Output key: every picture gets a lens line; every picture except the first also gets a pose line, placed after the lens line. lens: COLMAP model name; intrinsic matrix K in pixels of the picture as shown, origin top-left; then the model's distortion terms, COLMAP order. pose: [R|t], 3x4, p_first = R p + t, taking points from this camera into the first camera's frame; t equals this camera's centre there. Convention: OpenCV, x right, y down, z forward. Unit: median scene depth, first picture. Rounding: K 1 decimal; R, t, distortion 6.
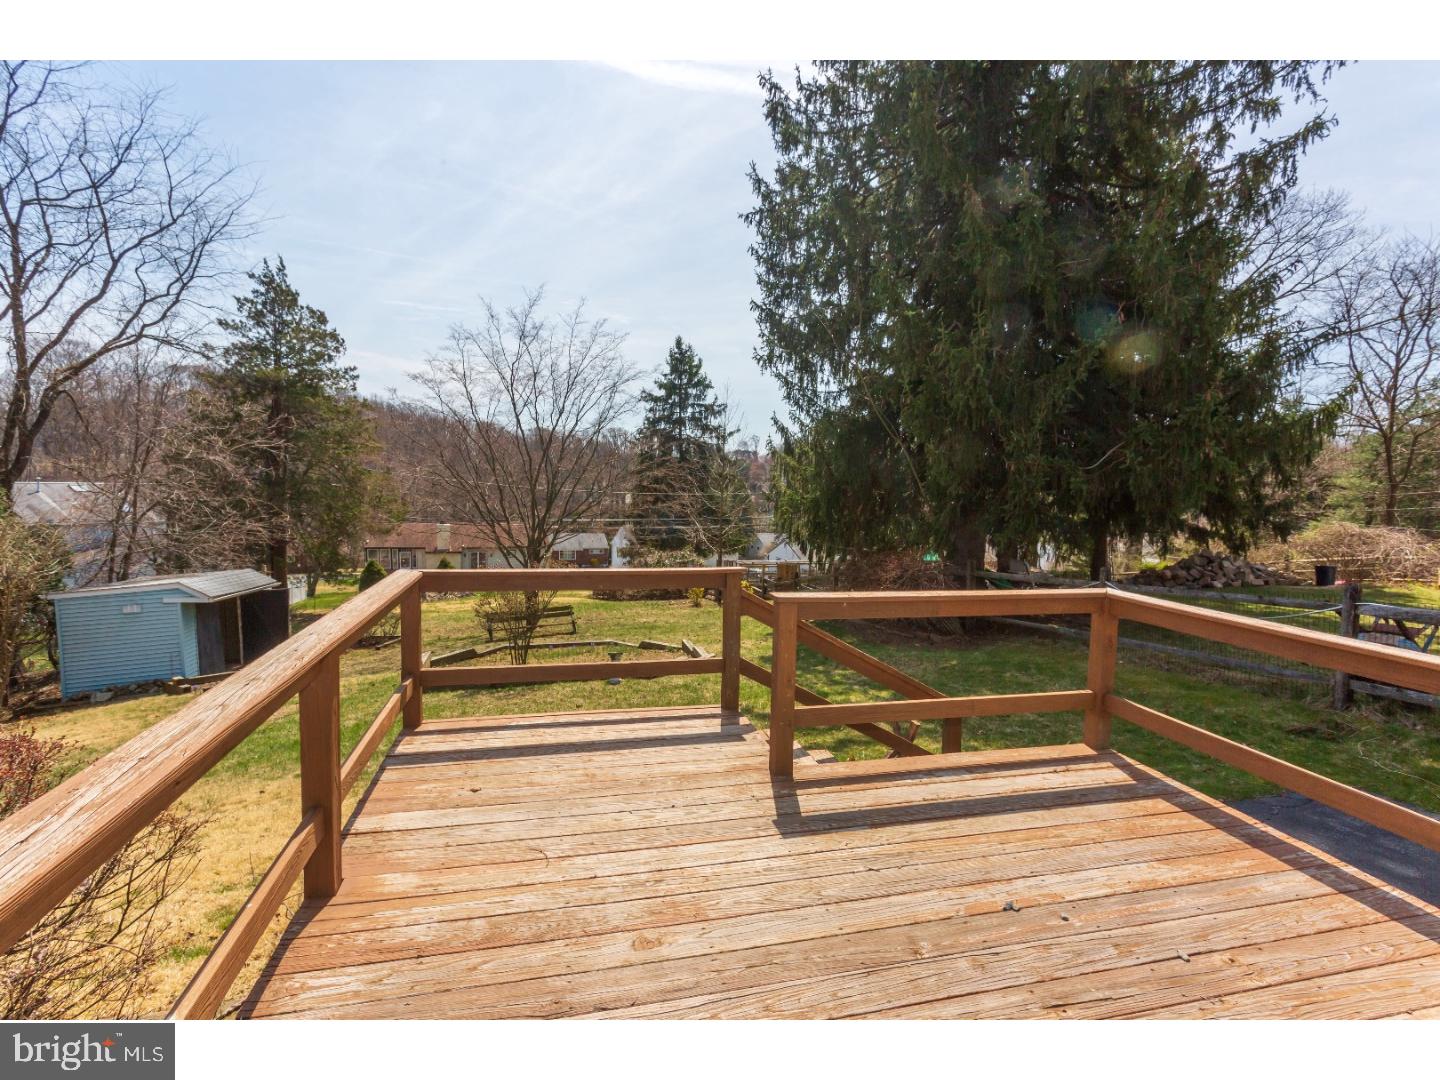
lens RADIAL K [[674.9, 0, 714.1], [0, 674.9, 537.7], [0, 0, 1]] dist [0.000548, 0.000895]
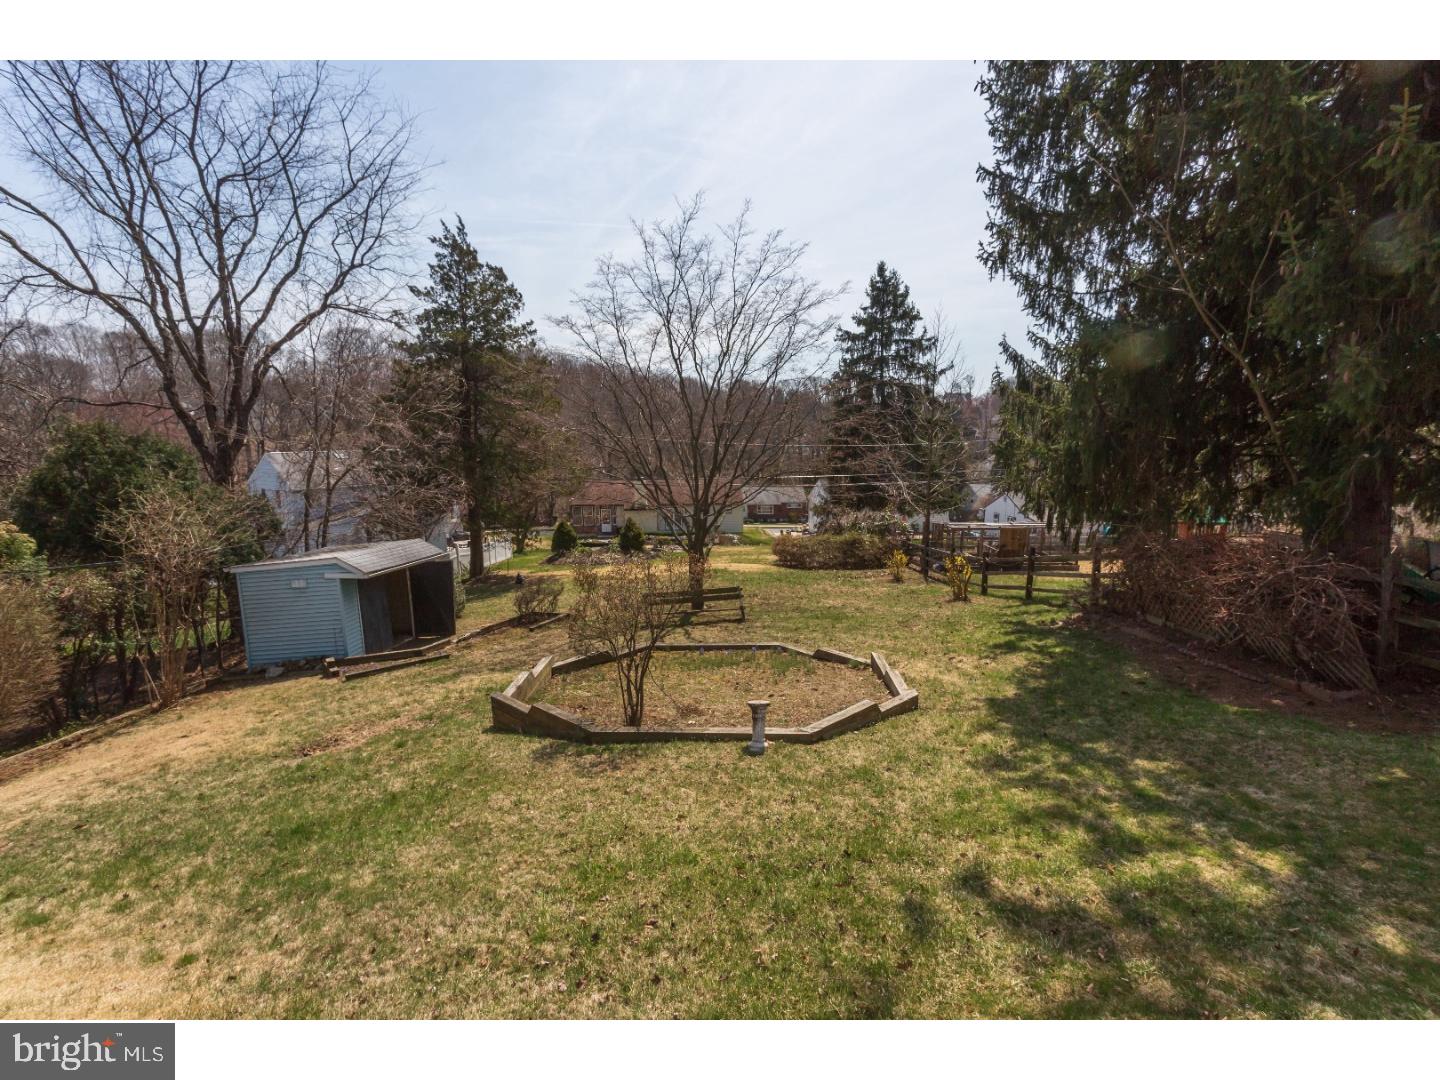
lens RADIAL K [[674.9, 0, 714.1], [0, 674.9, 537.7], [0, 0, 1]] dist [0.000548, 0.000895]
pose [[0.955932, 0.009764, -0.293425, 0.001600], [0.011616, 0.997406, 0.071032, -0.013677], [0.293358, -0.071310, 0.953340, 0.138671]]
